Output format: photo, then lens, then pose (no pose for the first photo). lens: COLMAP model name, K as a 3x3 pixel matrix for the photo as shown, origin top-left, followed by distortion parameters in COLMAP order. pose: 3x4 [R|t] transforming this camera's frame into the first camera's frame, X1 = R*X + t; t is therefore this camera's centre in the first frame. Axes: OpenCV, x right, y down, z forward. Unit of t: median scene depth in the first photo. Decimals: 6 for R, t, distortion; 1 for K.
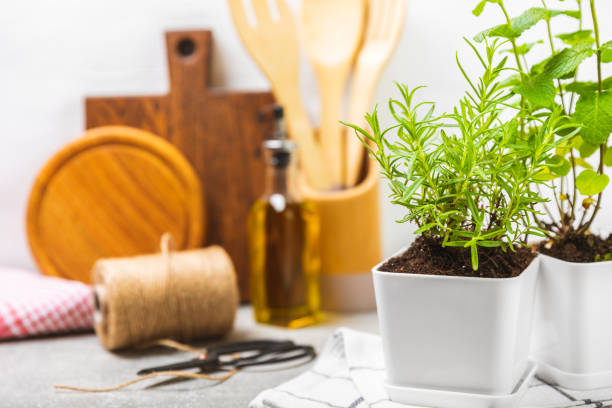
lens RADIAL K [[1061.4, 0, 306.0], [0, 1061.4, 204.0], [0, 0, 1]] dist [-0.069072, 0.169786]
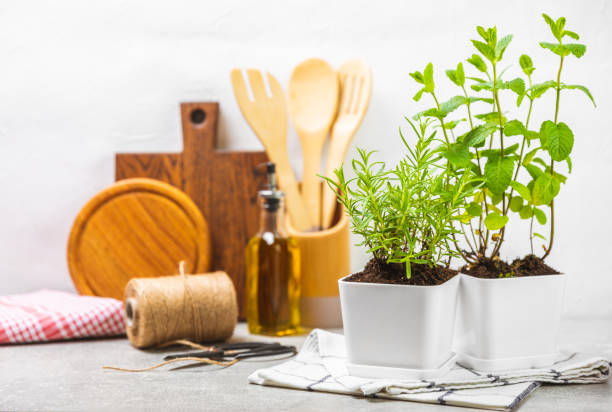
lens RADIAL K [[1117.4, 0, 306.0], [0, 1117.4, 206.0], [0, 0, 1]] dist [-0.072507, -0.231973]
pose [[0.999724, 0.016969, 0.016255, -0.005017], [-0.016019, 0.998250, -0.056931, 0.041535], [-0.017192, 0.056655, 0.998246, -0.411000]]
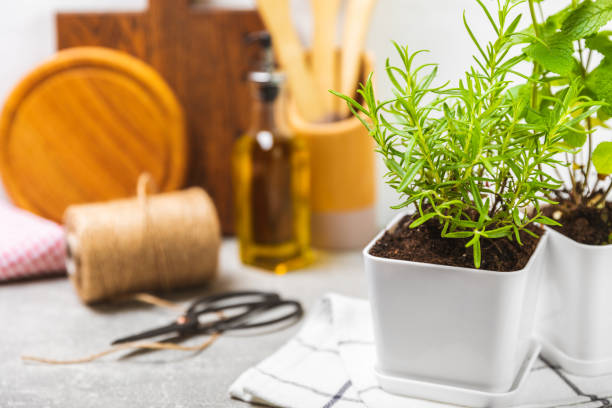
lens RADIAL K [[1061.4, 0, 306.0], [0, 1061.4, 204.0], [0, 0, 1]] dist [-0.069072, 0.169786]
pose [[0.999946, 0.010264, 0.001590, 0.009653], [-0.010386, 0.988402, 0.151504, -0.099575], [-0.000017, -0.151512, 0.988455, 0.092338]]
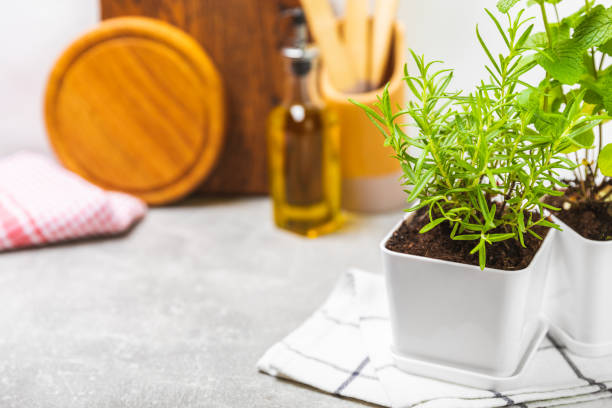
lens RADIAL K [[1061.4, 0, 306.0], [0, 1061.4, 204.0], [0, 0, 1]] dist [-0.069072, 0.169786]
pose [[0.998615, 0.020926, -0.048281, 0.034661], [-0.008051, 0.967482, 0.252811, -0.190447], [0.052002, -0.252072, 0.966310, 0.051483]]
